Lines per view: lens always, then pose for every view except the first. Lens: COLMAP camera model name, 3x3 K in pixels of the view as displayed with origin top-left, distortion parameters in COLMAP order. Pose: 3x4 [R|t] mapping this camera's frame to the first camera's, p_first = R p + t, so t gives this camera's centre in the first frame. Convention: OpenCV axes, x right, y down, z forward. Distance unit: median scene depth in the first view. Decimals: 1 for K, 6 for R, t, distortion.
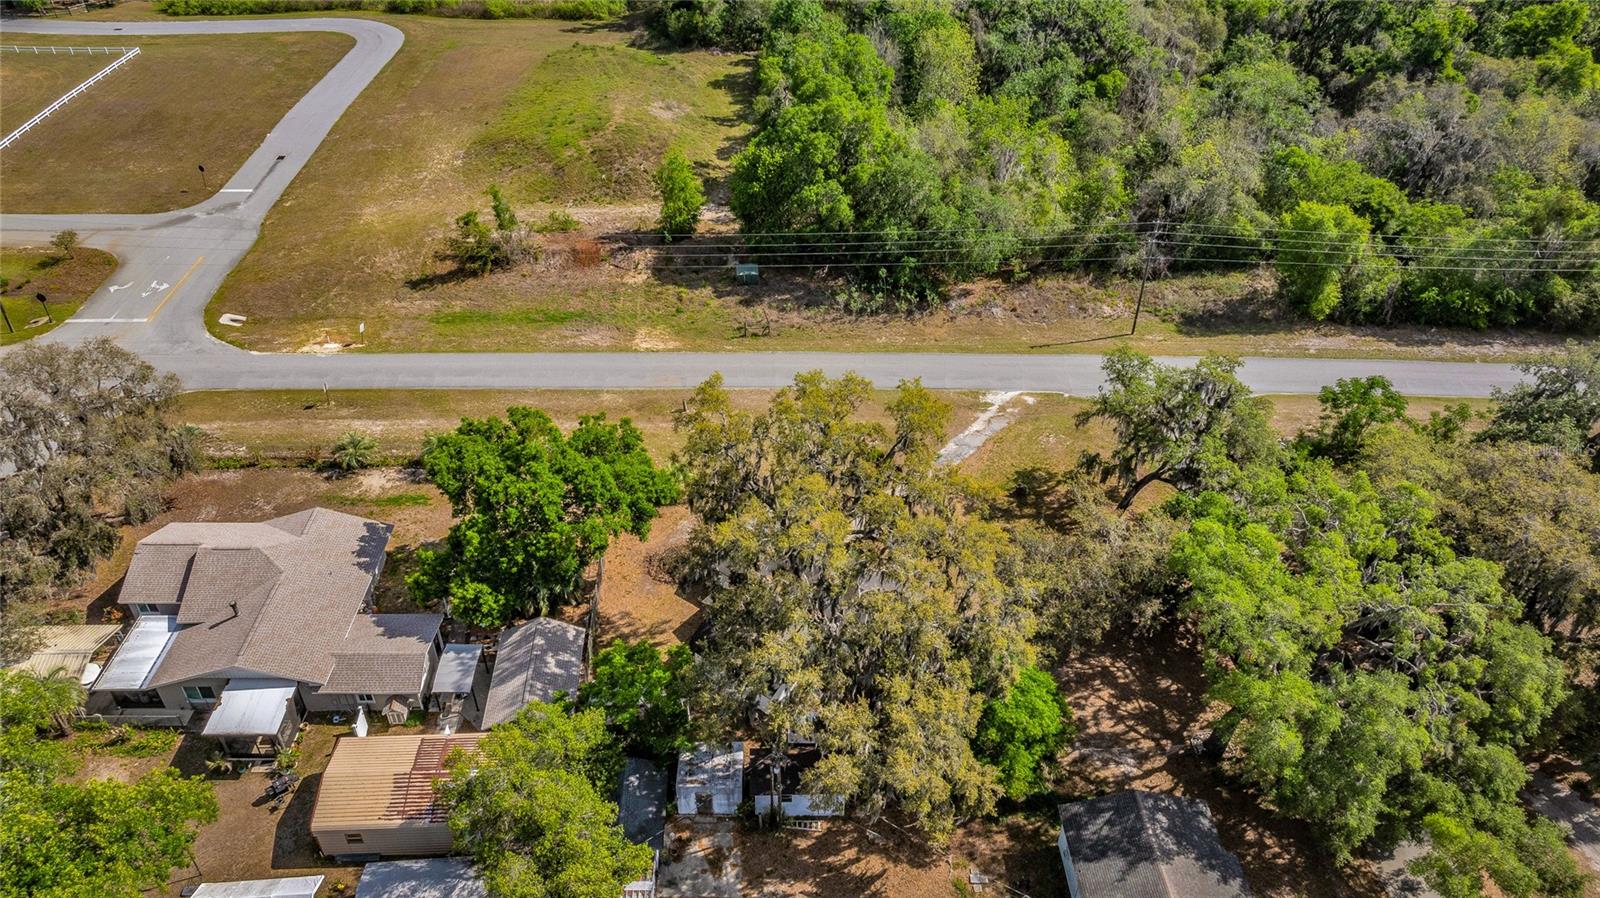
lens RADIAL K [[1130.5, 0, 819.6], [0, 1130.5, 449.3], [0, 0, 1]] dist [-0.016205, -0.002272]
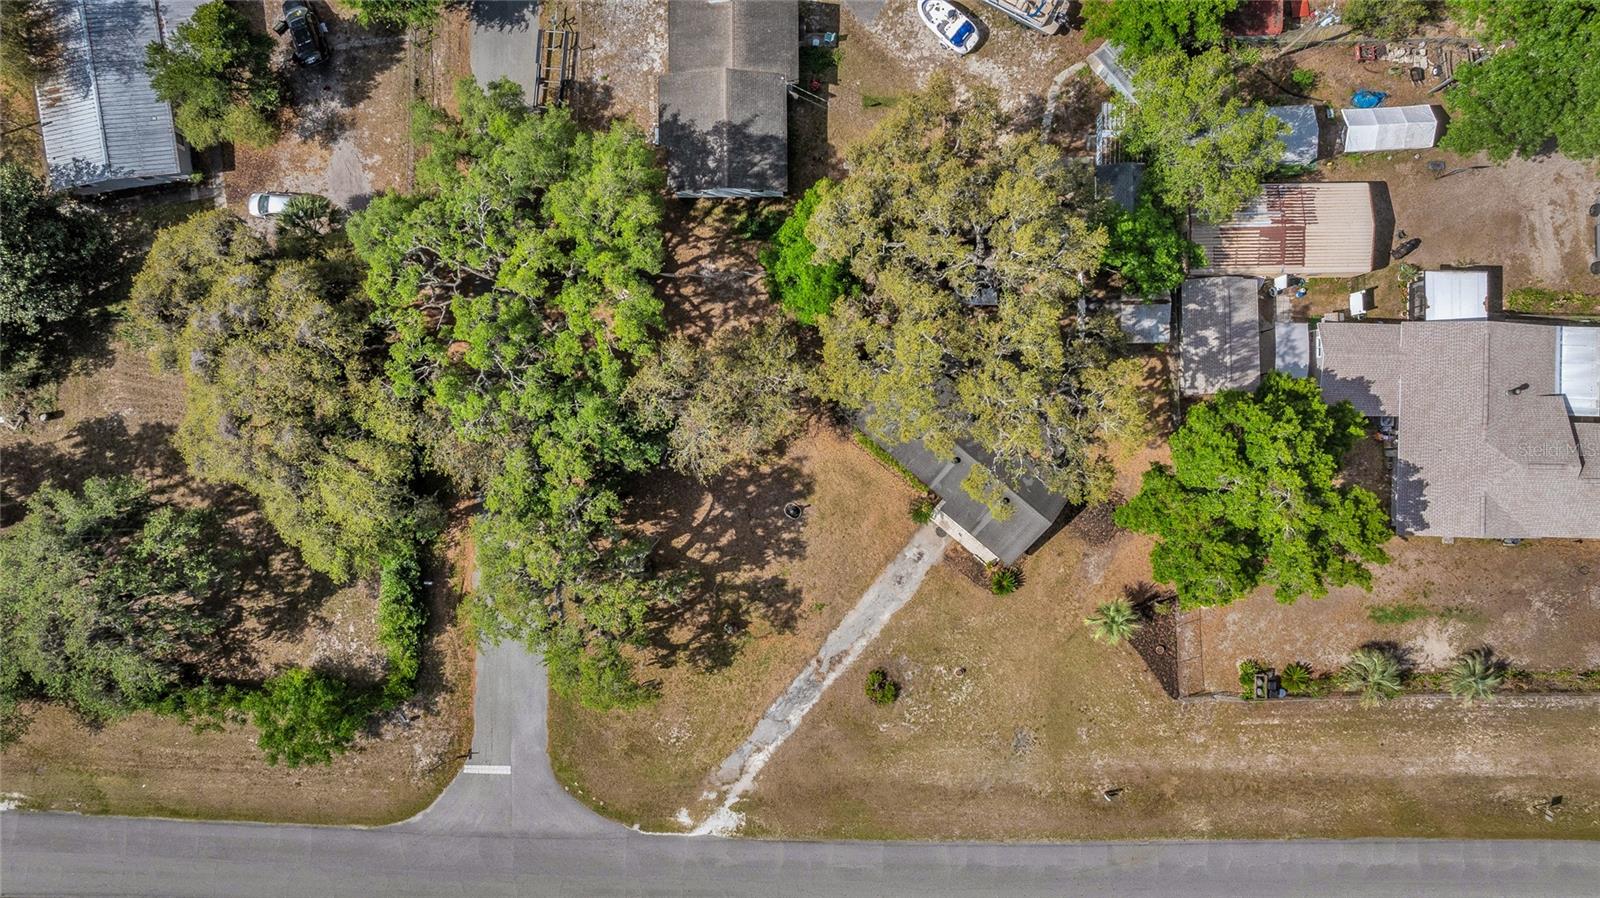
lens RADIAL K [[1138.3, 0, 806.6], [0, 1138.3, 421.5], [0, 0, 1]] dist [-0.020475, -0.006106]
pose [[-0.998872, -0.044981, -0.015201, 0.112239], [0.013824, -0.581798, 0.813216, -0.487904], [-0.045423, 0.812088, 0.581764, 0.263893]]
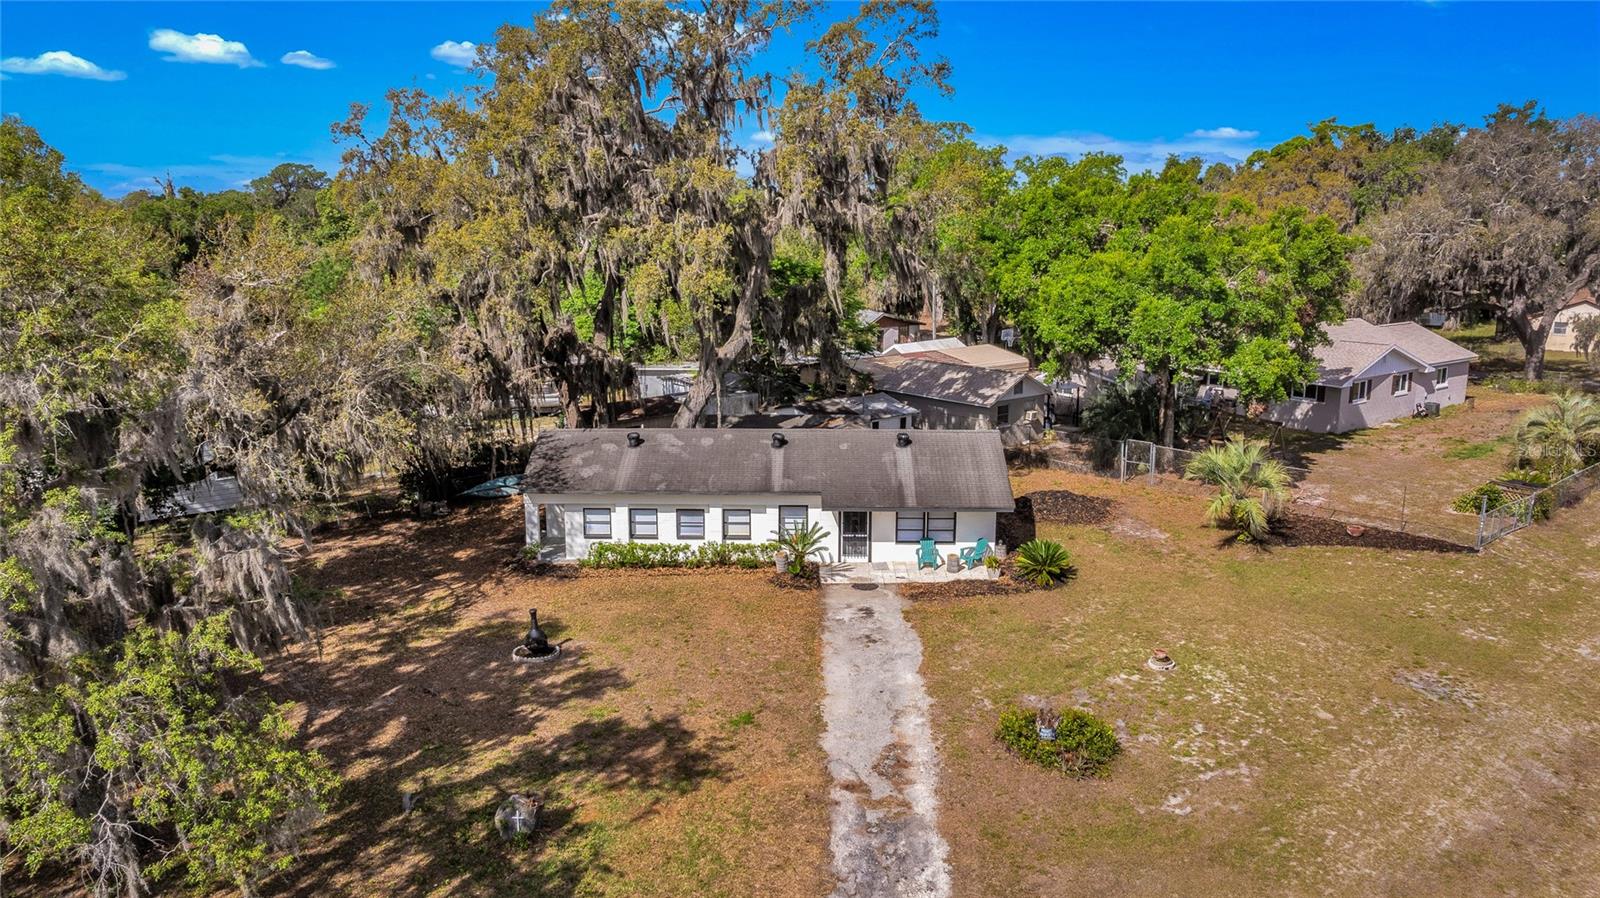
lens RADIAL K [[1138.3, 0, 806.6], [0, 1138.3, 421.5], [0, 0, 1]] dist [-0.020475, -0.006106]
pose [[-0.801901, 0.087507, -0.591013, 0.213169], [-0.370990, 0.702466, 0.607378, -0.155978], [0.468317, 0.706317, -0.530844, 0.876744]]
